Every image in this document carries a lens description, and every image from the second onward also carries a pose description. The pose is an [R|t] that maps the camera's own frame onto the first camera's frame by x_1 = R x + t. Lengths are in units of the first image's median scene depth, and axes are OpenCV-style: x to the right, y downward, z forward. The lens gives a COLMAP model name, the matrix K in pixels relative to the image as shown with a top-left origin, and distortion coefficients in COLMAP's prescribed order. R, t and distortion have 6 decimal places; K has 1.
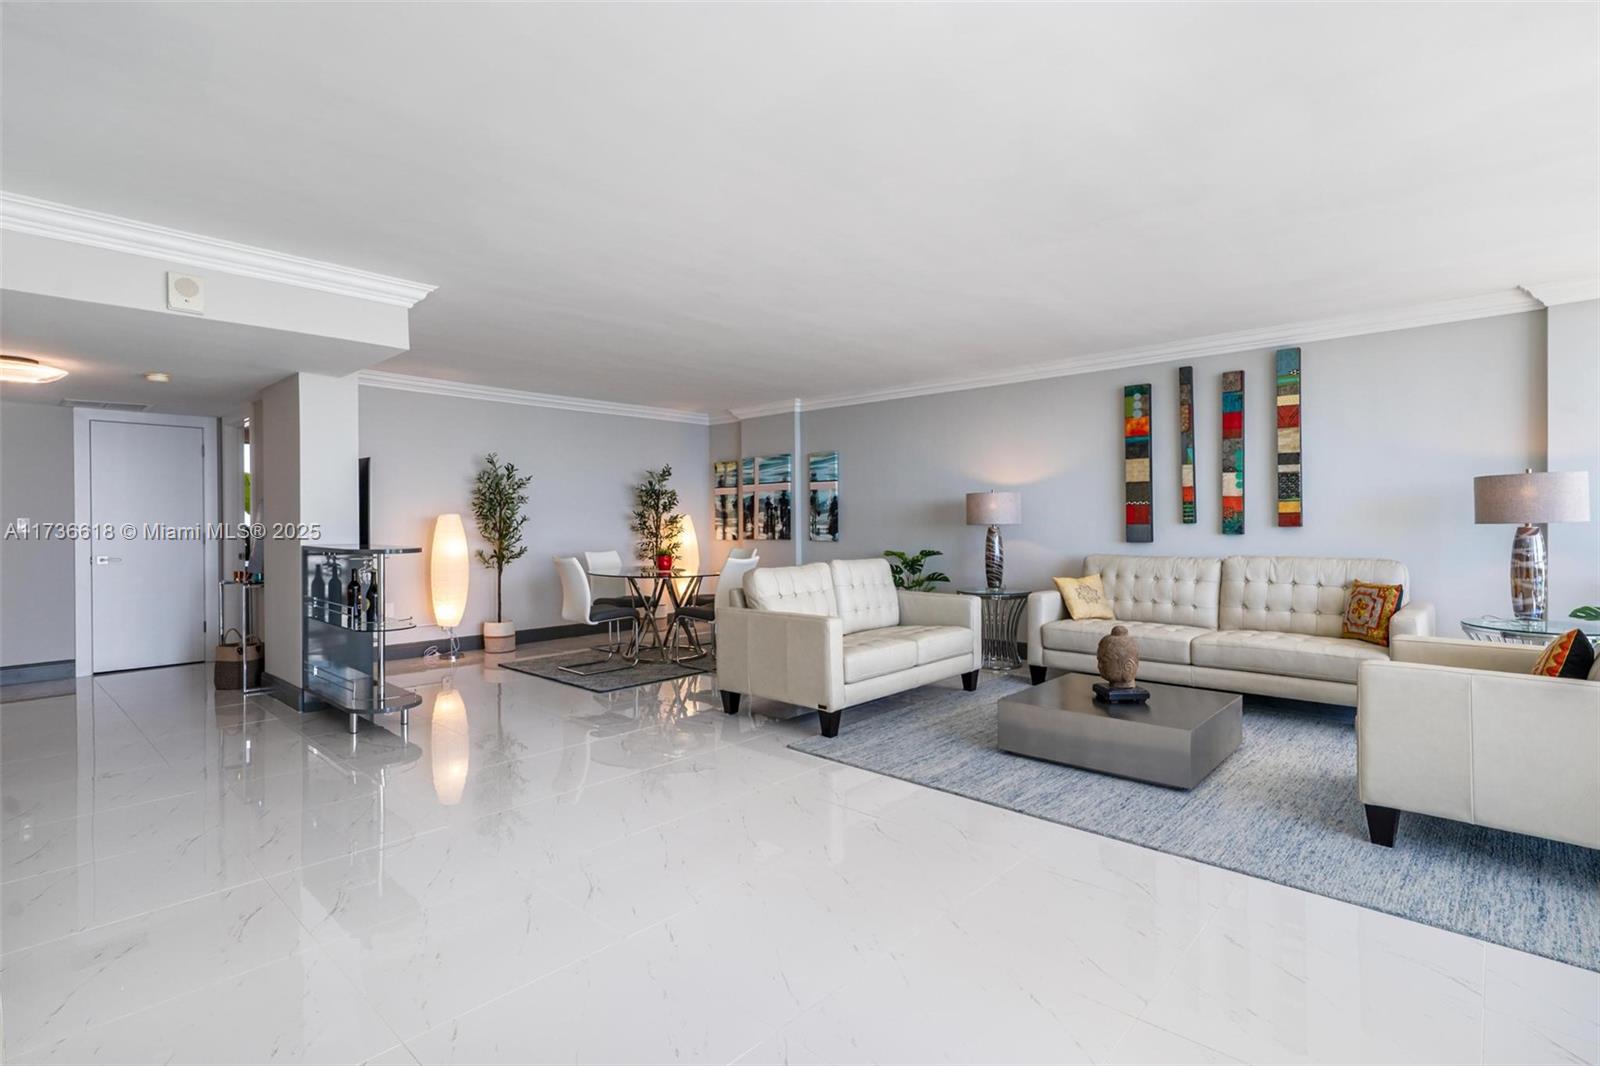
lens RADIAL K [[775.9, 0, 804.5], [0, 775.9, 531.3], [0, 0, 1]] dist [-0.002134, 0.003434]
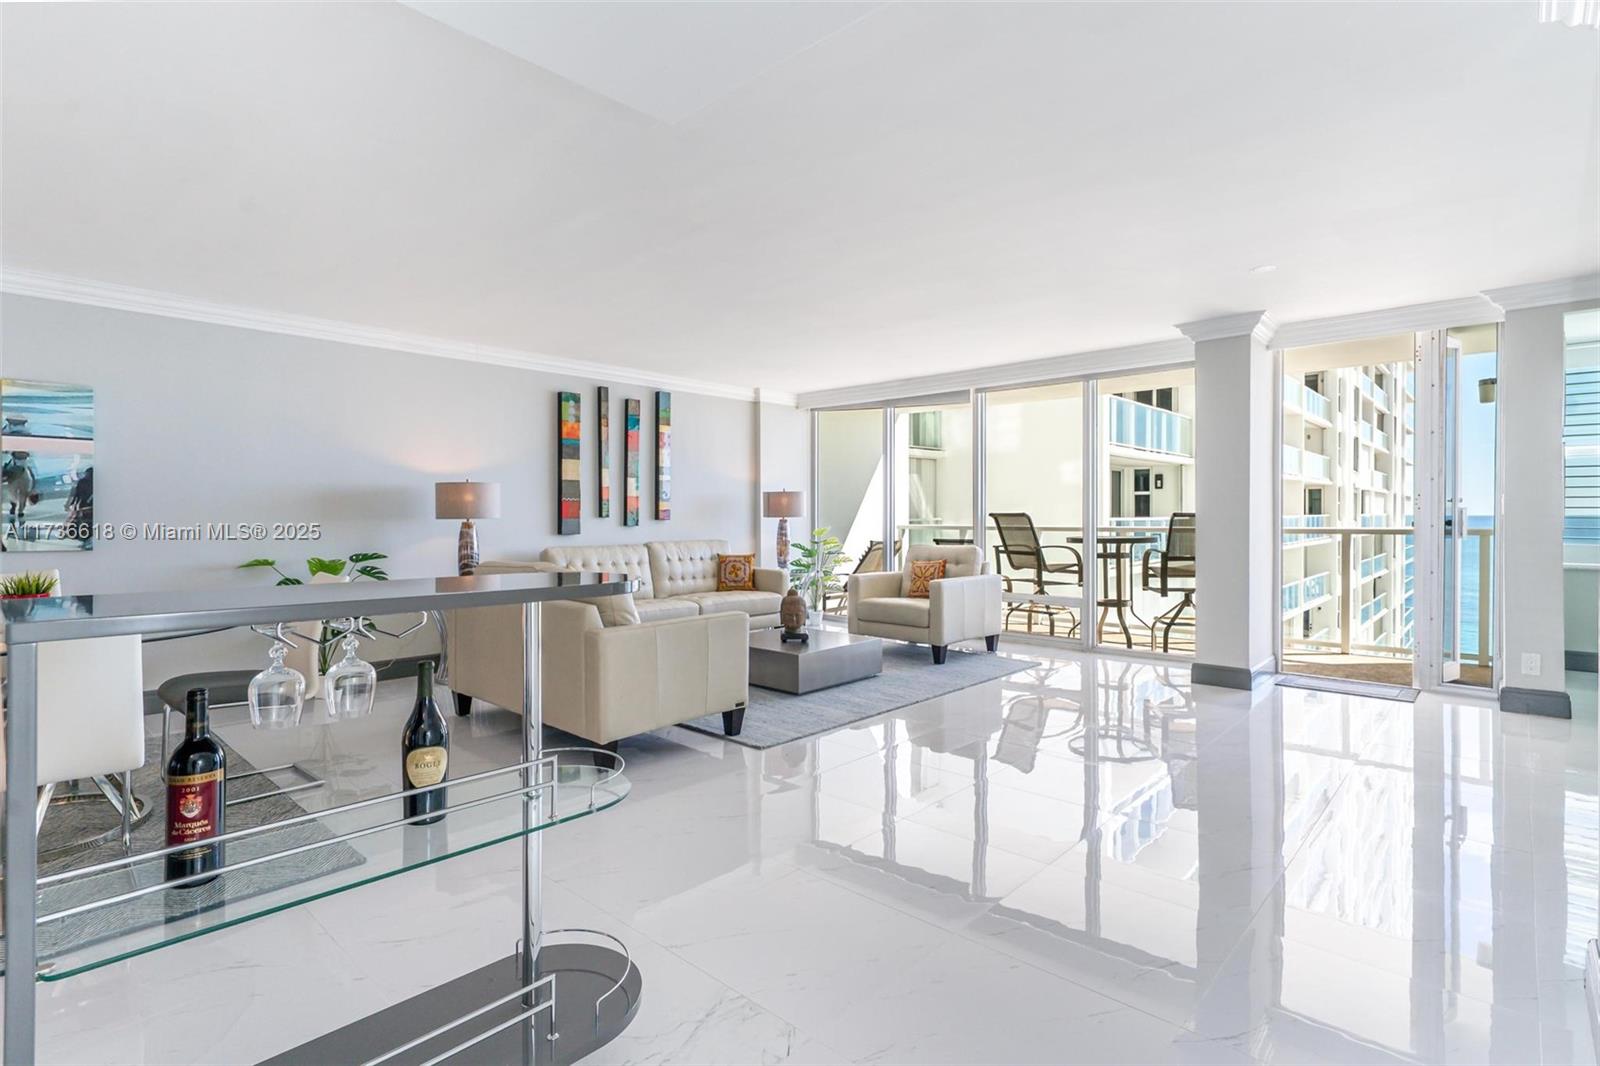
lens RADIAL K [[775.9, 0, 809.7], [0, 775.9, 525.8], [0, 0, 1]] dist [-0.002134, 0.003434]
pose [[-0.006634, -0.004072, 0.999970, -0.739267], [0.017437, 0.999839, 0.004187, 0.002724], [-0.999826, 0.017464, -0.006562, 0.724046]]
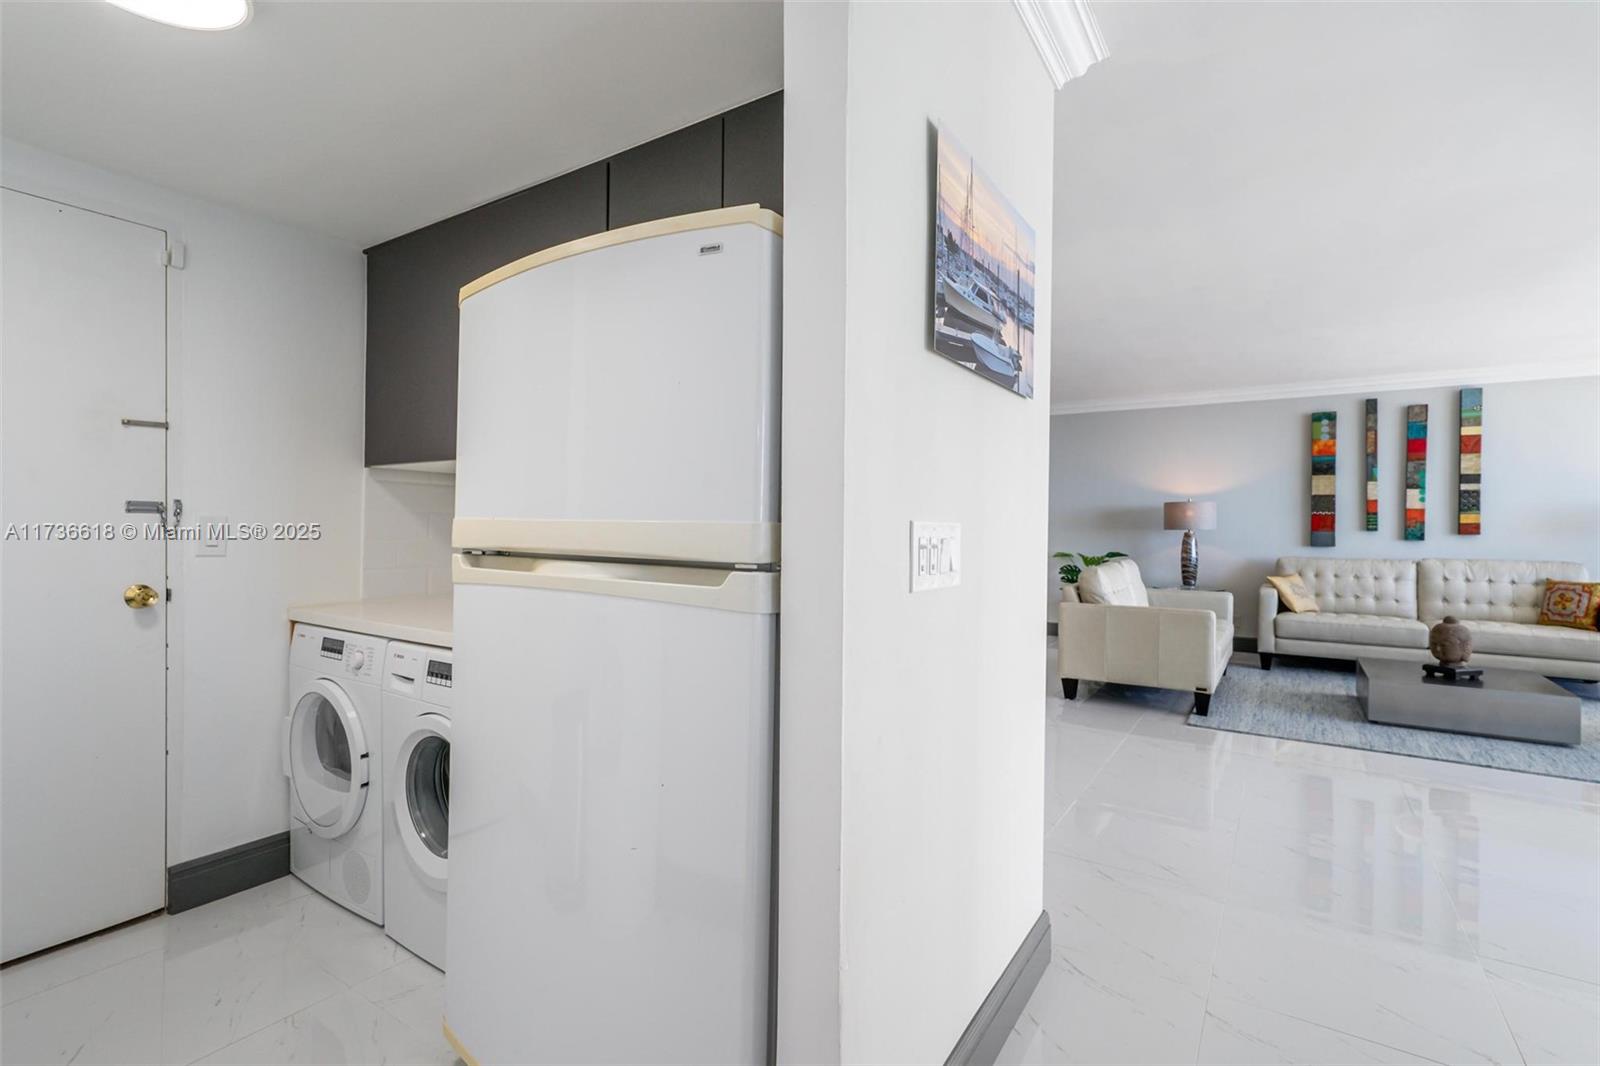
lens RADIAL K [[775.9, 0, 786.7], [0, 775.9, 524.2], [0, 0, 1]] dist [-0.002134, 0.003434]
pose [[0.986967, 0.011603, 0.160503, -0.605013], [-0.010085, 0.999896, -0.010270, 0.000852], [-0.160605, 0.008518, 0.986982, -0.027049]]
